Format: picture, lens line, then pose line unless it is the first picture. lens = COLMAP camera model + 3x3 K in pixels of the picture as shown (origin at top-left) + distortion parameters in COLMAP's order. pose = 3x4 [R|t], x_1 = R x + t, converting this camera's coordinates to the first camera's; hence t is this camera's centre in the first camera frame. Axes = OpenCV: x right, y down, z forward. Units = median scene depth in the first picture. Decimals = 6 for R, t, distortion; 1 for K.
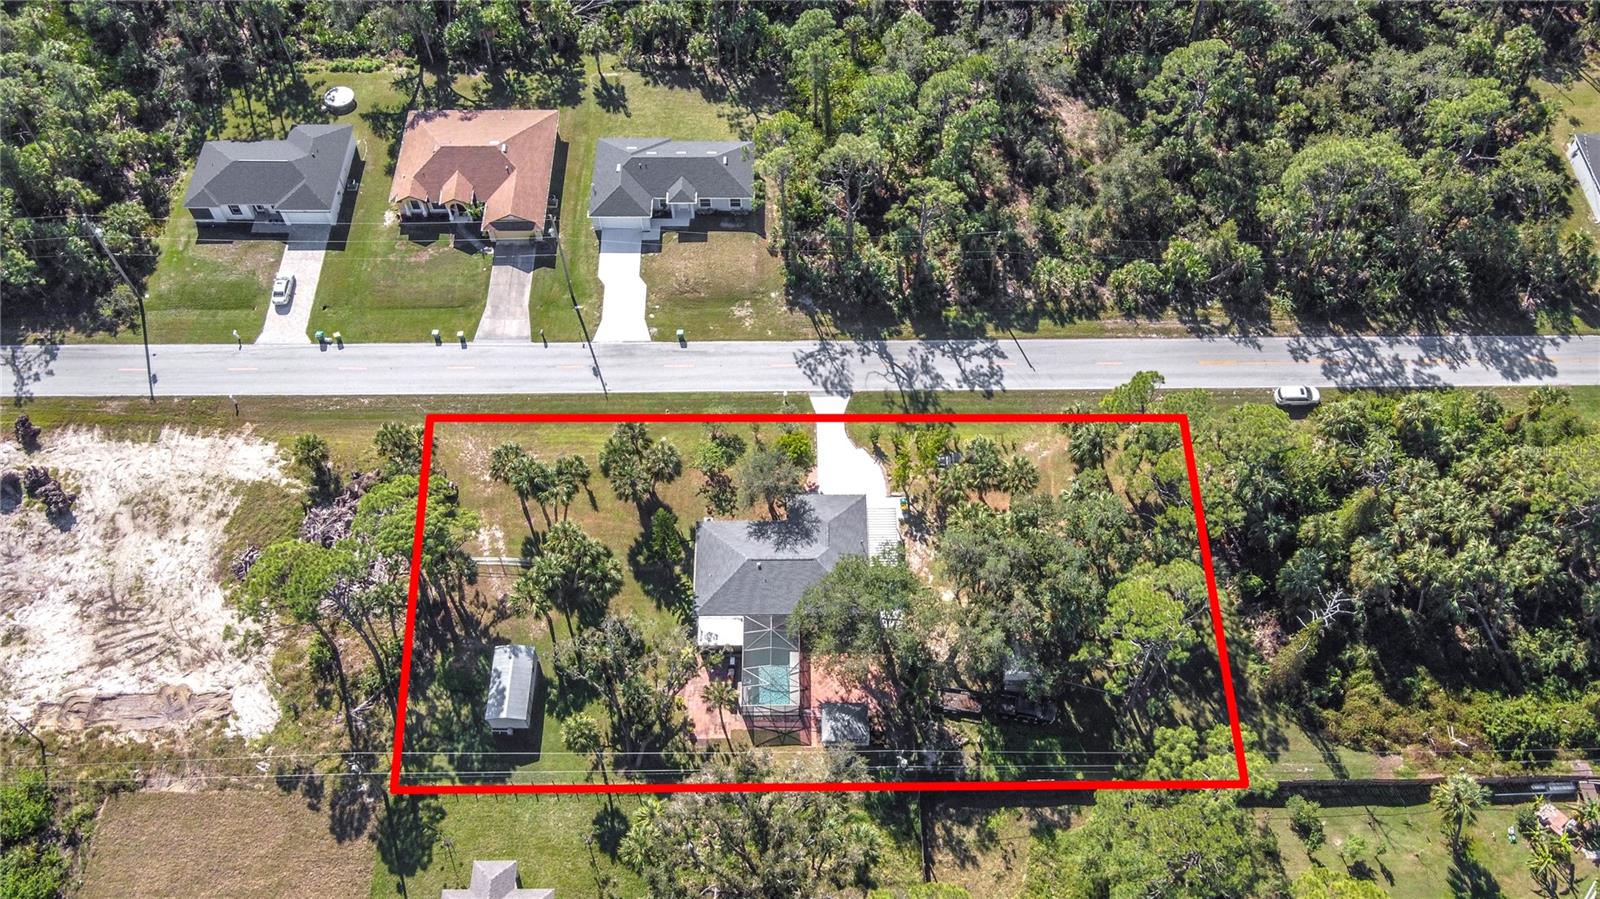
lens RADIAL K [[1288.8, 0, 807.5], [0, 1288.8, 438.6], [0, 0, 1]] dist [0.005179, 0.026199]
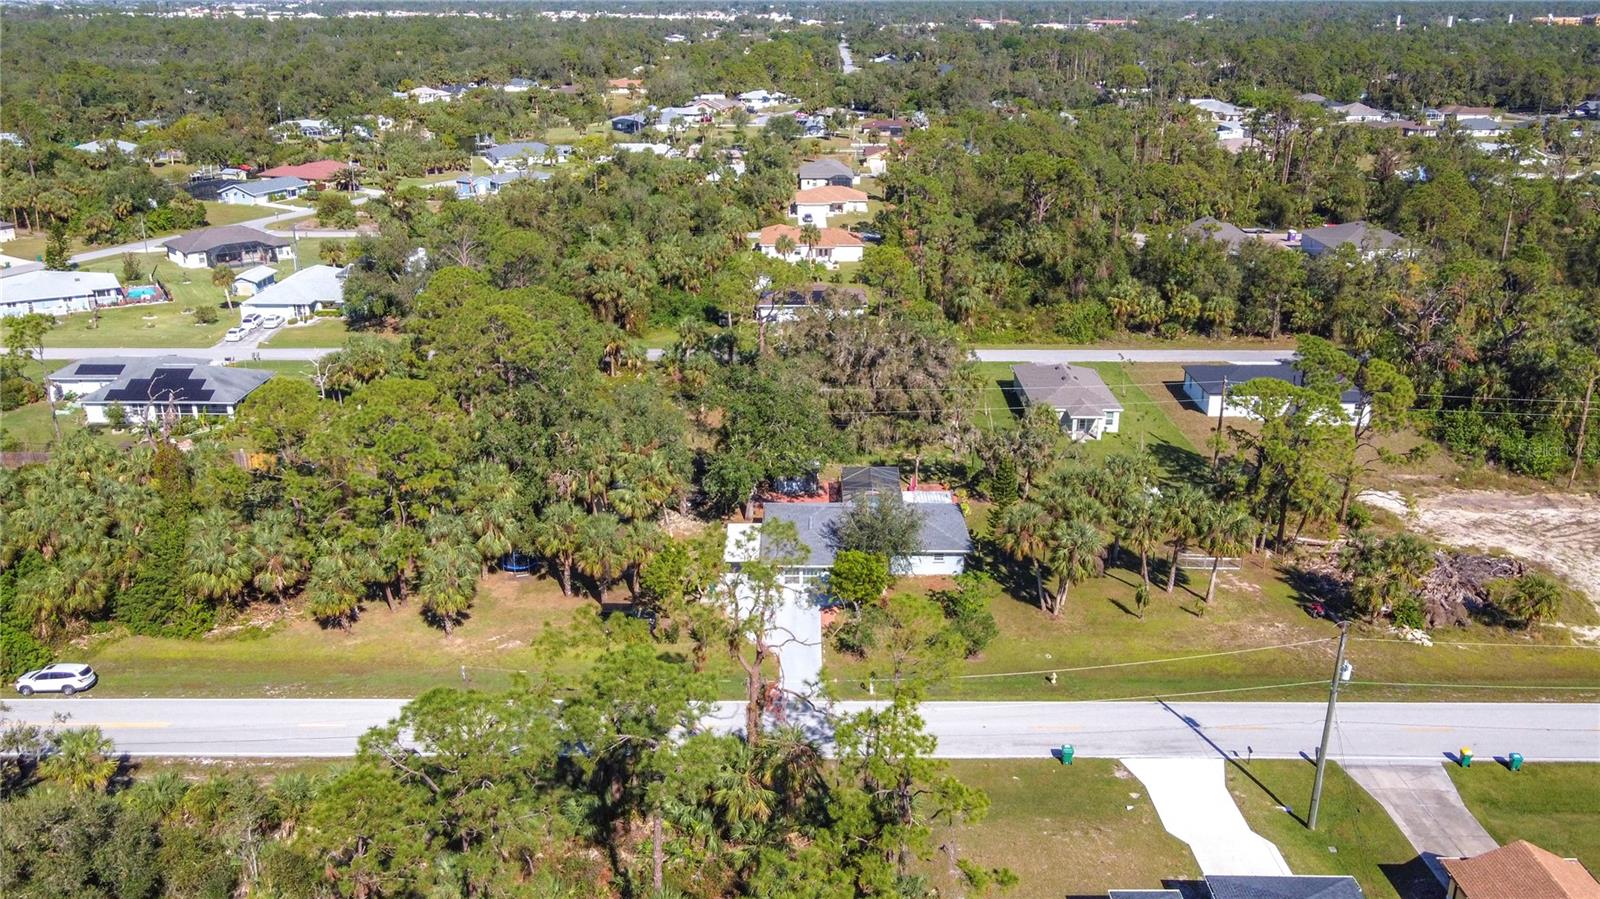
lens RADIAL K [[1310.4, 0, 800.0], [0, 1310.4, 449.5], [0, 0, 1]] dist [0.005698, 0.021636]
pose [[-0.999839, -0.012517, 0.012850, 0.010433], [0.009471, 0.240071, 0.970709, -0.667076], [-0.015235, 0.970675, -0.239913, 1.023378]]
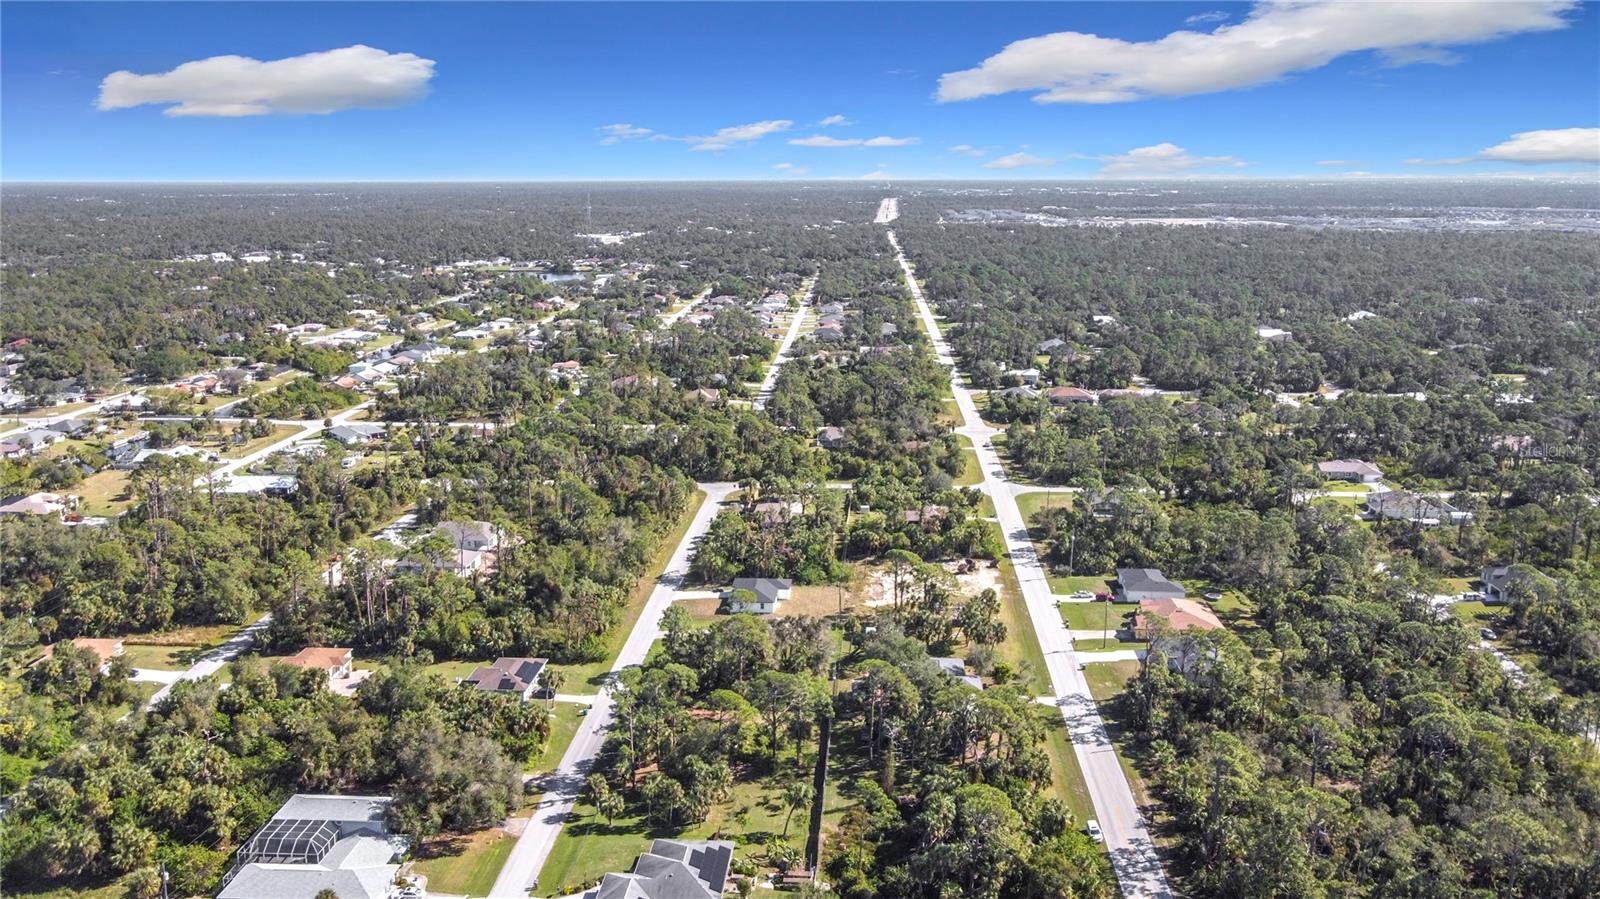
lens RADIAL K [[1233.9, 0, 801.9], [0, 1233.9, 449.0], [0, 0, 1]] dist [-0.004499, 0.036136]
pose [[-0.078432, 0.207694, -0.975044, 1.627483], [-0.832152, 0.524946, 0.178756, -0.227940], [0.548972, 0.825406, 0.131660, 0.286591]]
